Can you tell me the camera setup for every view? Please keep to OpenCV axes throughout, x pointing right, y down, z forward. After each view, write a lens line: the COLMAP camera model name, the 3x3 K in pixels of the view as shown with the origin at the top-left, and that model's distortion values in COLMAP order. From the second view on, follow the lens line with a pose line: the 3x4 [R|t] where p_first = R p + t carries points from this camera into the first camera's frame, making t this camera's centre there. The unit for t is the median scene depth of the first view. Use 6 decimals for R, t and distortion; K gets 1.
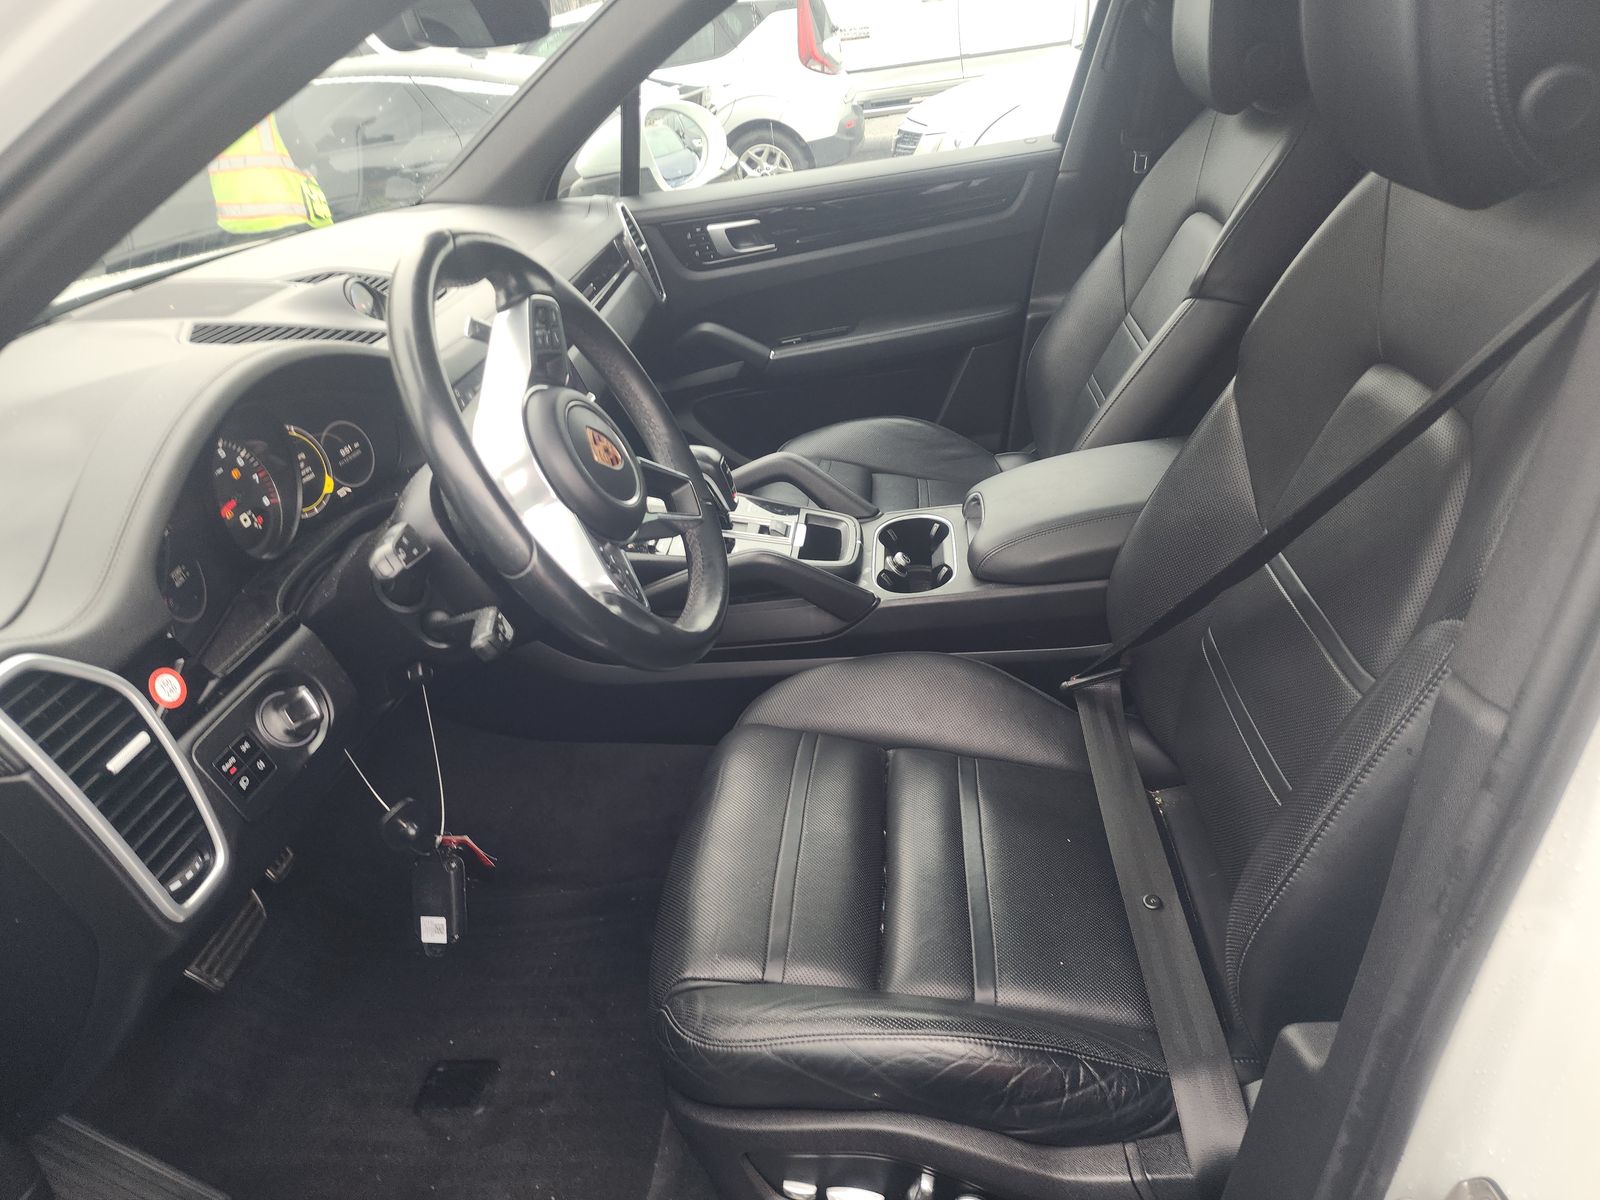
lens RADIAL K [[1126.4, 0, 800.0], [0, 1126.4, 600.0], [0, 0, 1]] dist [0.066710, -0.002666]
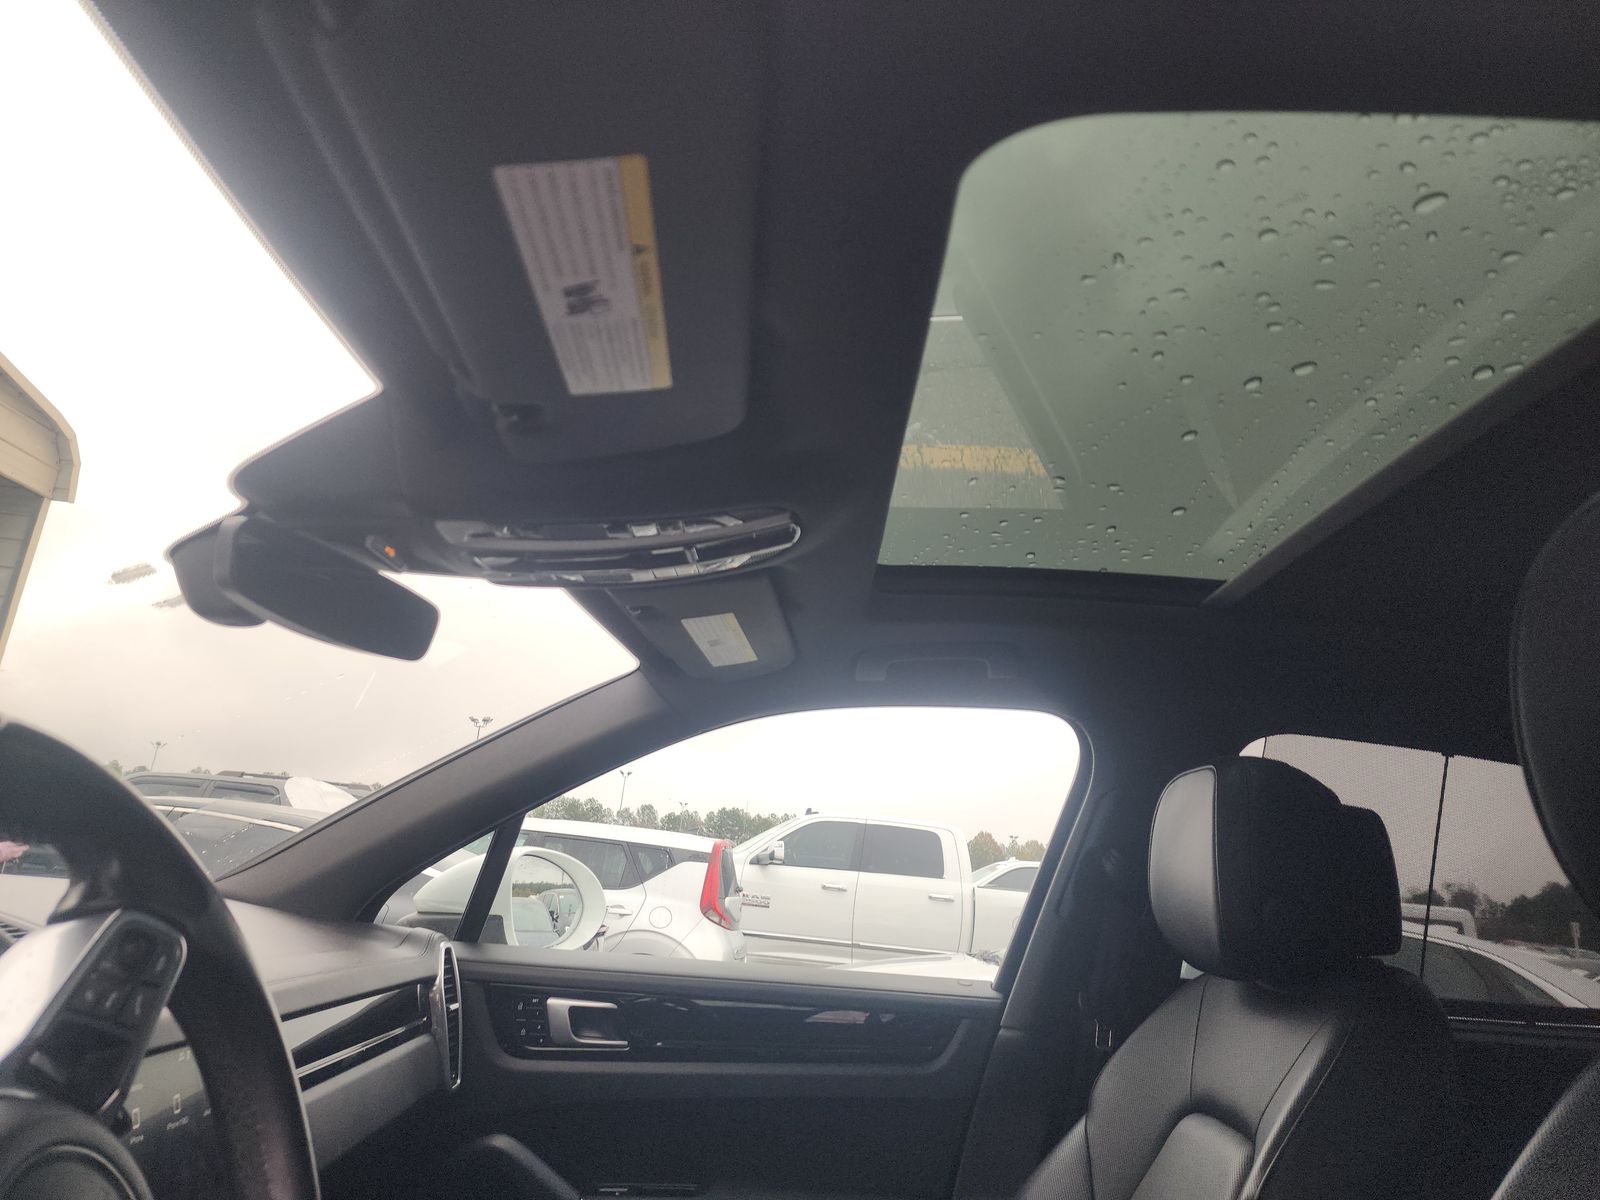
lens RADIAL K [[1027.8, 0, 792.6], [0, 1027.8, 595.2], [0, 0, 1]] dist [0.043979, -0.000767]
pose [[0.973393, 0.228736, 0.013624, 0.007238], [-0.150316, 0.682287, -0.715465, -0.039544], [-0.172948, 0.694381, 0.698516, 0.298164]]
